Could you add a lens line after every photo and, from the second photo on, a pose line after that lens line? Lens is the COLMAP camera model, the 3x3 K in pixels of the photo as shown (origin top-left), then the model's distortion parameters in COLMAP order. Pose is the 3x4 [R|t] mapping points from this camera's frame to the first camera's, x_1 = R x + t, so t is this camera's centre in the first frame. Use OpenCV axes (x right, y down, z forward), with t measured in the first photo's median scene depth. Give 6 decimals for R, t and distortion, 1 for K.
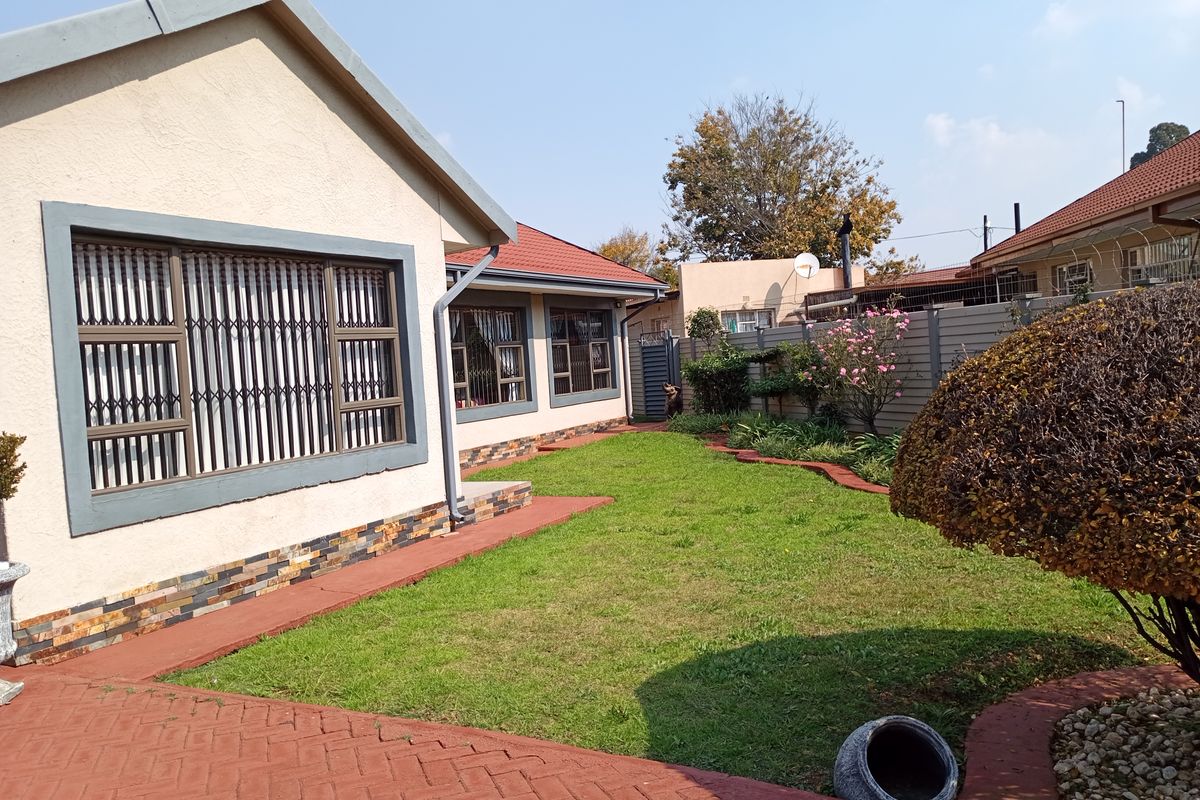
lens RADIAL K [[960.3, 0, 600.0], [0, 960.3, 400.0], [0, 0, 1]] dist [0.100098, -0.158625]
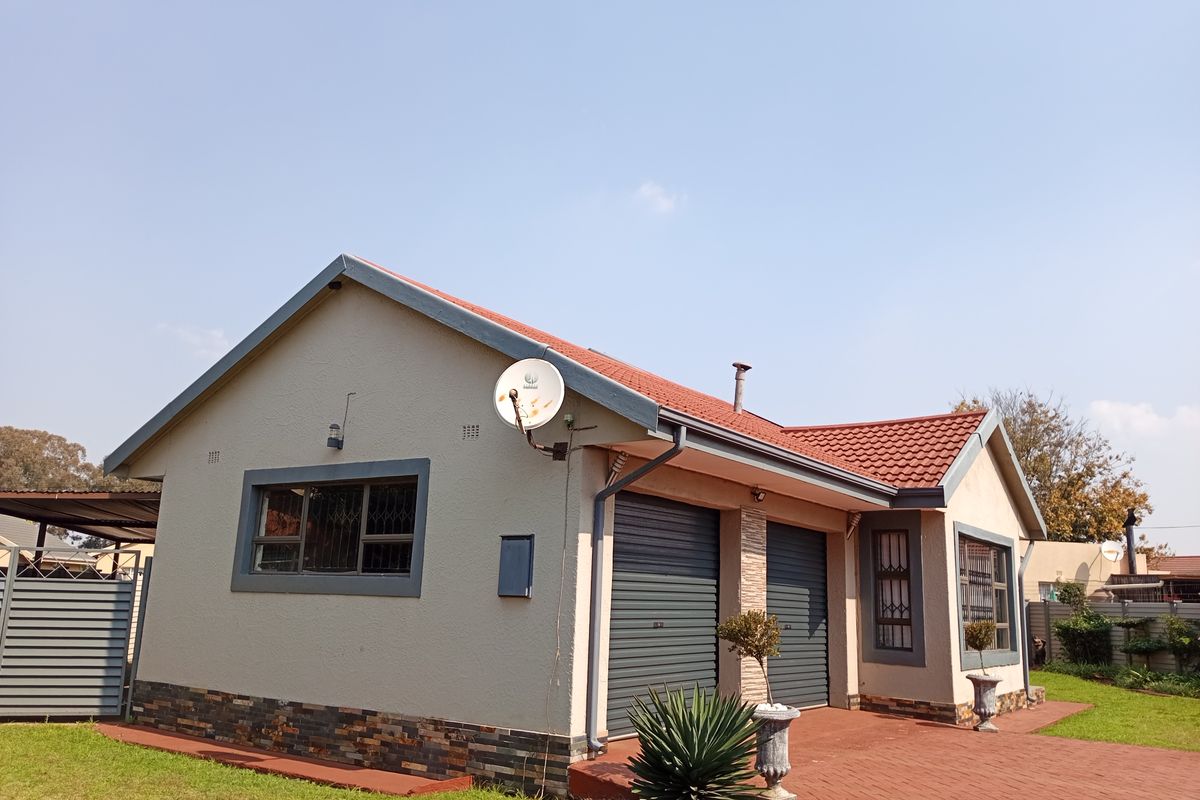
lens RADIAL K [[960.3, 0, 600.0], [0, 960.3, 400.0], [0, 0, 1]] dist [0.100098, -0.158625]
pose [[0.983472, 0.076391, -0.164157, -0.689745], [-0.113506, 0.966485, -0.230267, 0.098208], [0.141065, 0.245094, 0.959182, -0.942209]]
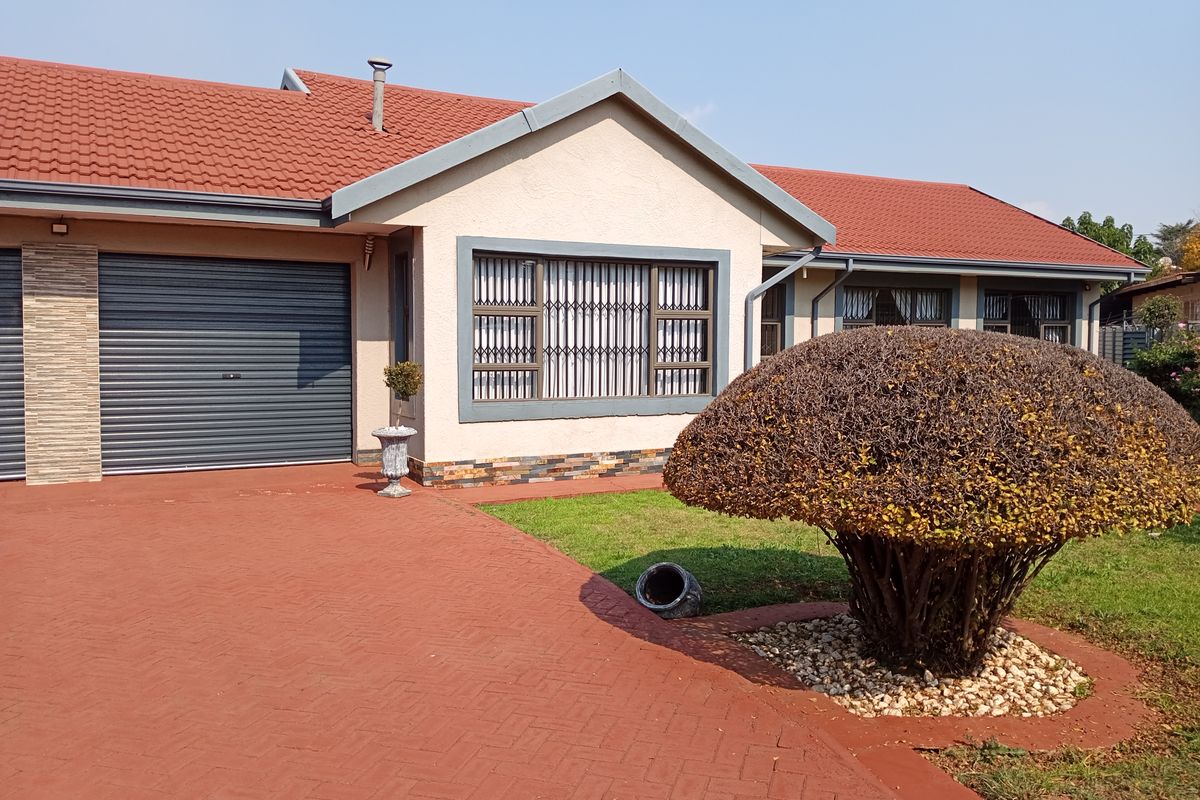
lens RADIAL K [[960.3, 0, 600.0], [0, 960.3, 400.0], [0, 0, 1]] dist [0.100098, -0.158625]
pose [[0.807716, 0.109005, -0.579407, 0.467406], [-0.083351, 0.994001, 0.070810, -0.033276], [0.583650, -0.008901, 0.811956, -0.198592]]
